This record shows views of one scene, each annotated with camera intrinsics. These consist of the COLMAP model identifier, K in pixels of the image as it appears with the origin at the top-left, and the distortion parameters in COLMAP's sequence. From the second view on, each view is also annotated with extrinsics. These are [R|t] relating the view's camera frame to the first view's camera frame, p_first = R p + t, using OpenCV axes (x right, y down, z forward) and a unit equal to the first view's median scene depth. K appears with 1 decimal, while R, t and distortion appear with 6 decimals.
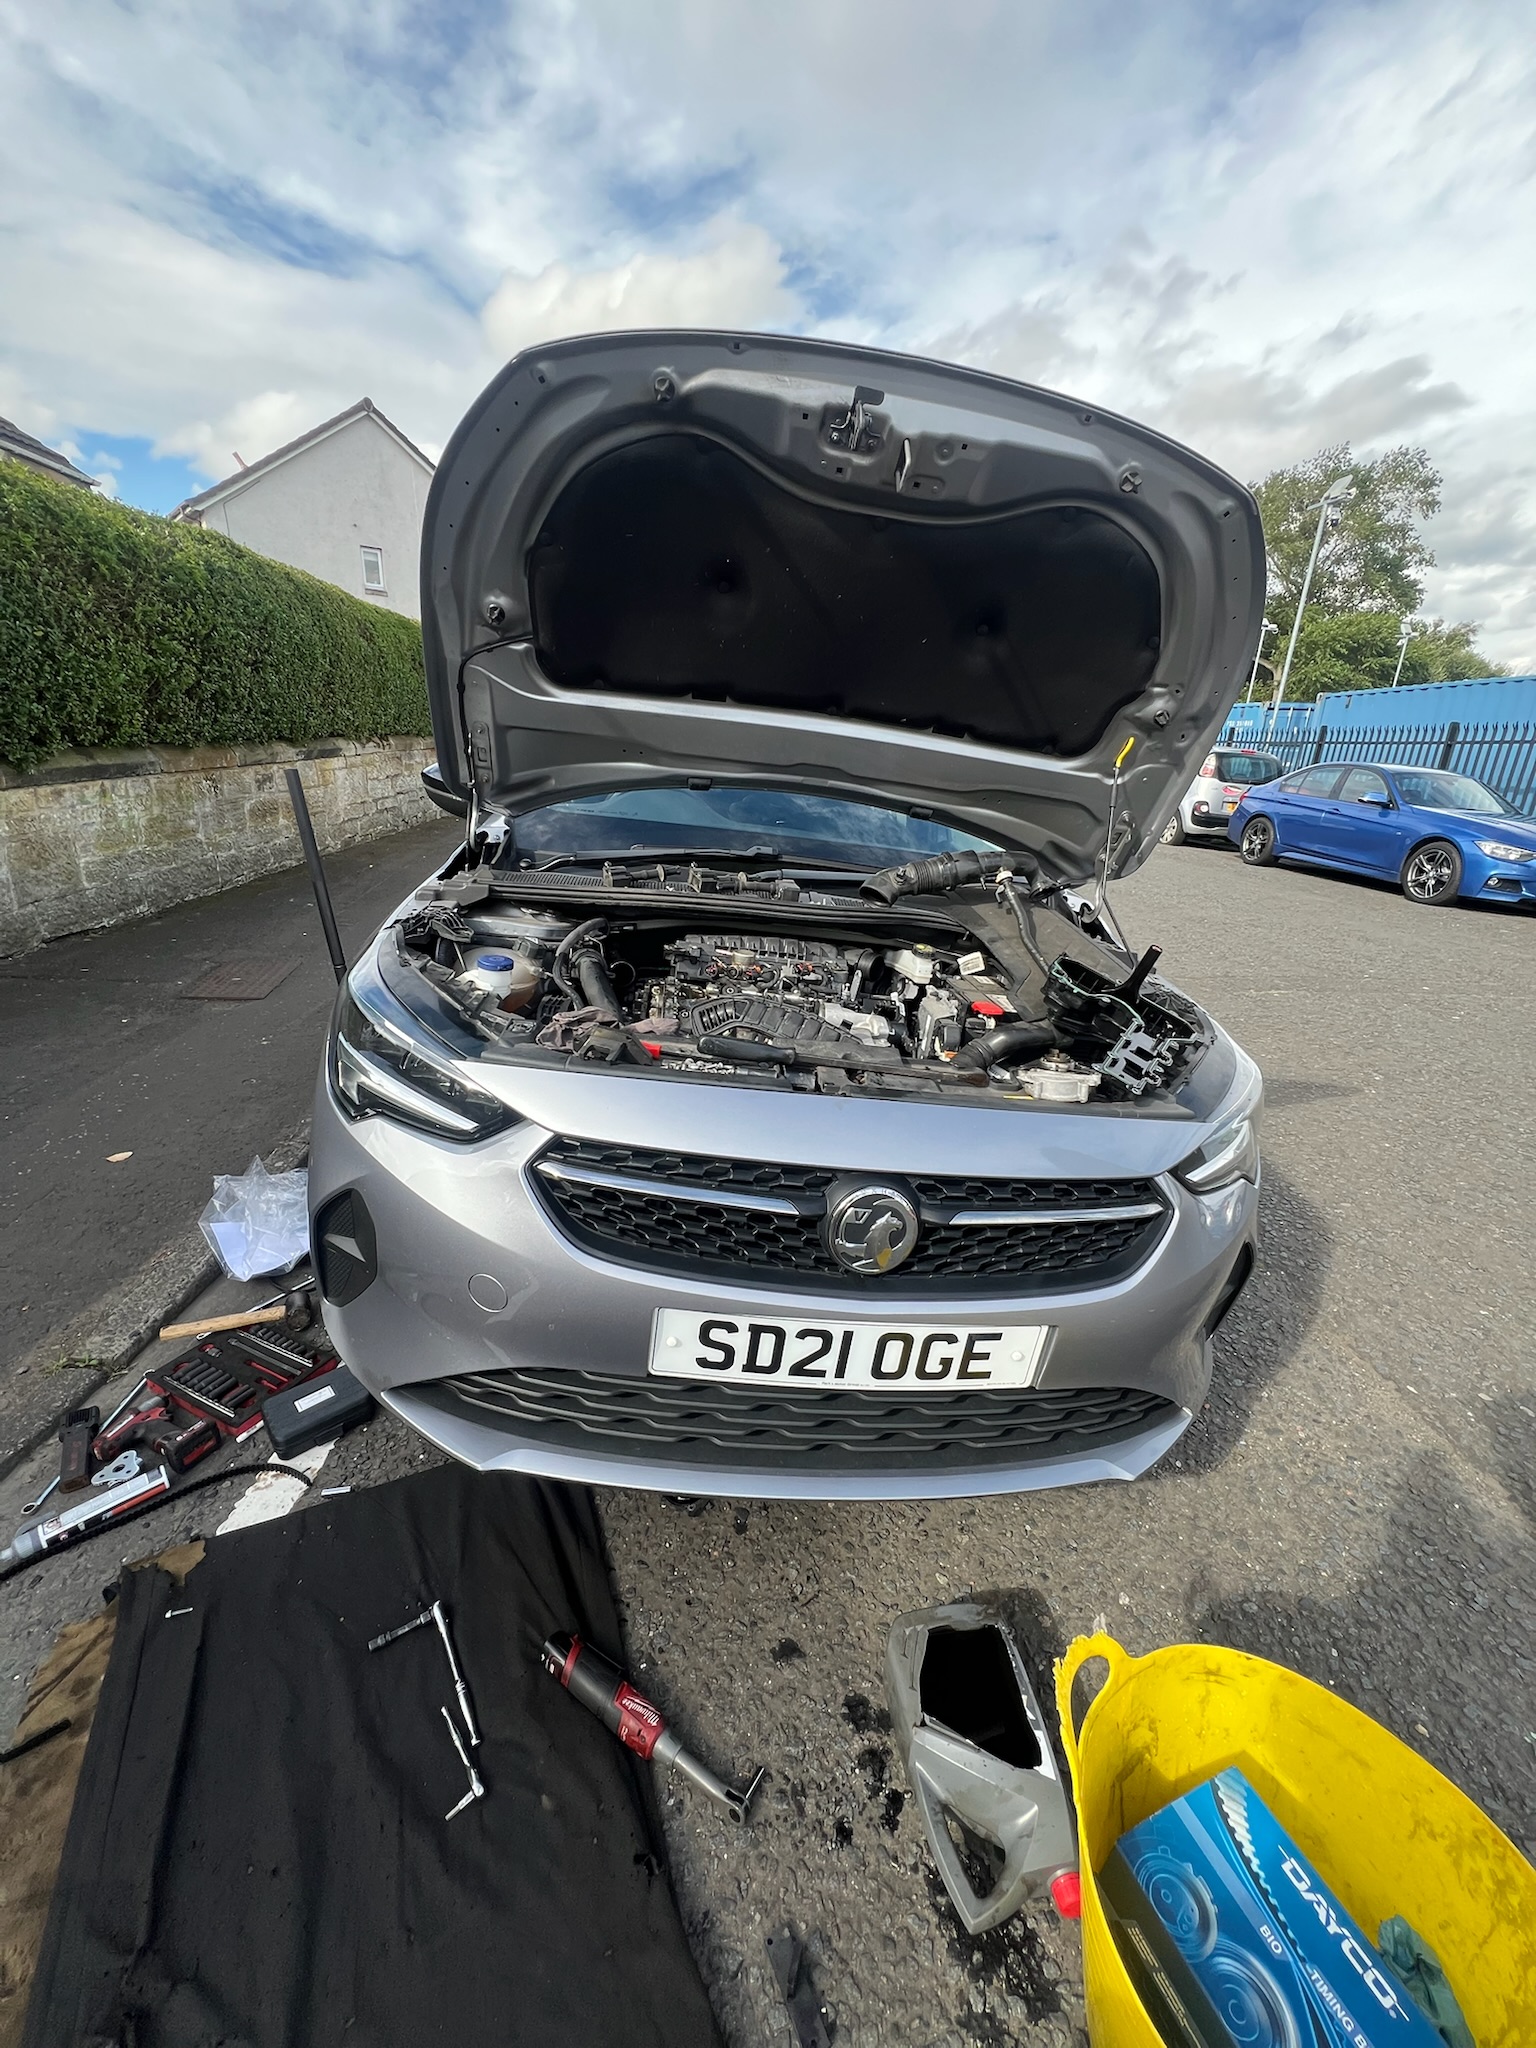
lens RADIAL K [[818.5, 0, 768.9], [0, 818.5, 1020.8], [0, 0, 1]] dist [-0.004075, -0.000531]
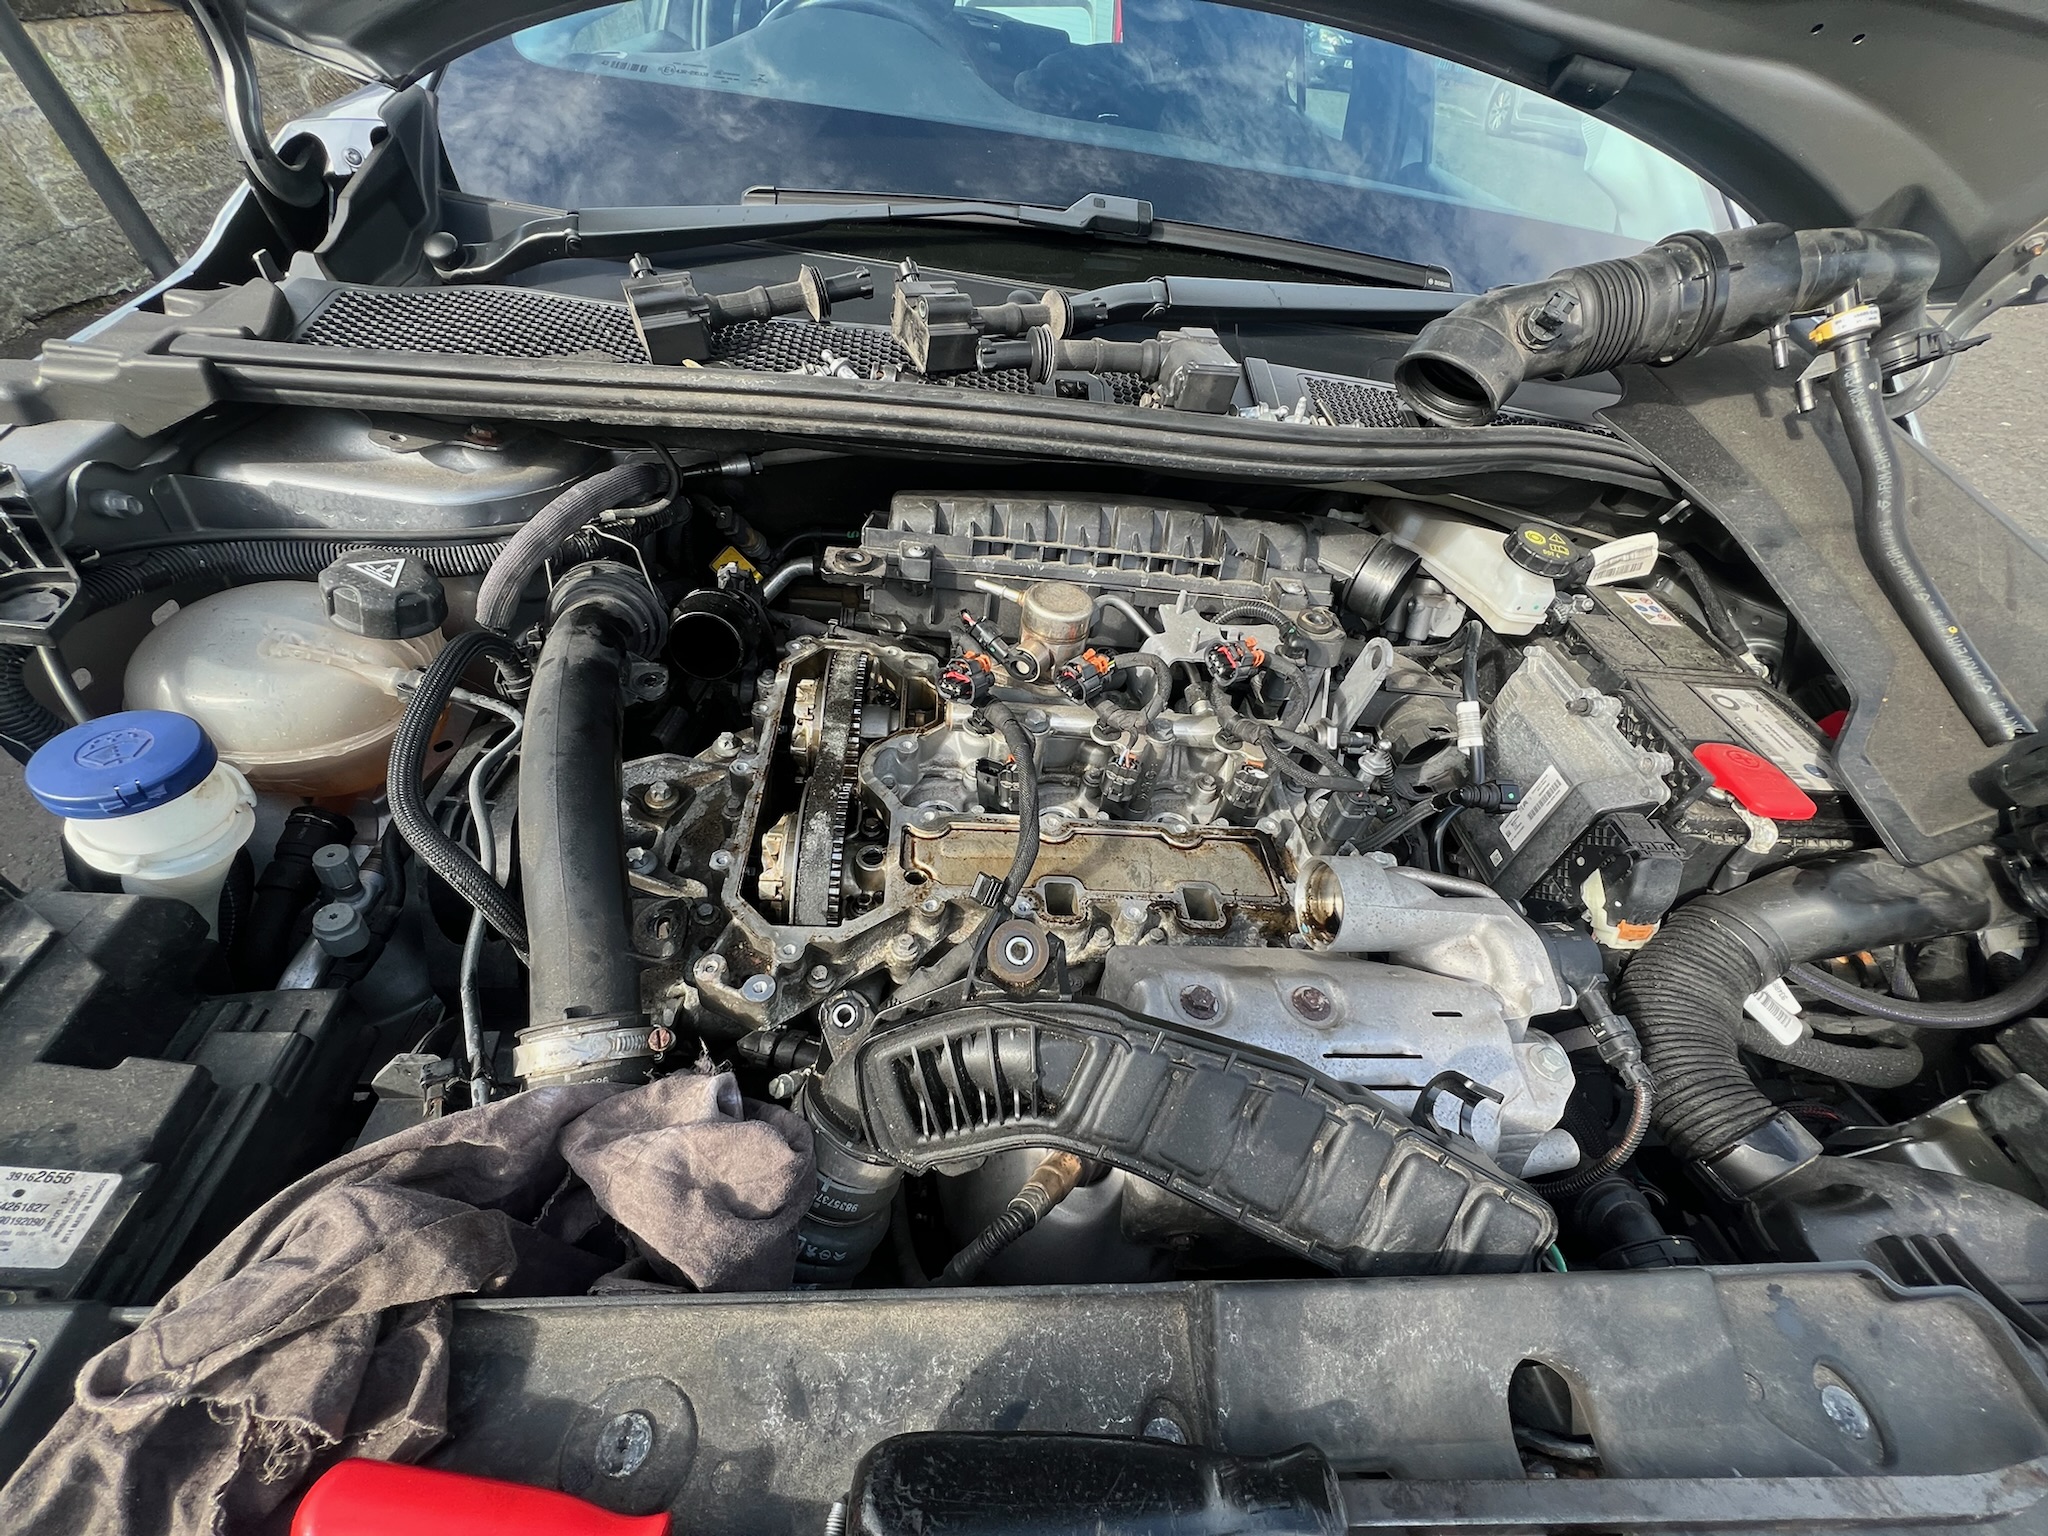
lens RADIAL K [[818.5, 0, 1022.6], [0, 818.5, 771.3], [0, 0, 1]] dist [-0.004075, -0.000531]
pose [[0.999325, 0.029069, -0.022453, -0.032956], [-0.016786, 0.905159, 0.424741, -0.146935], [0.032670, -0.424078, 0.905036, 0.617055]]
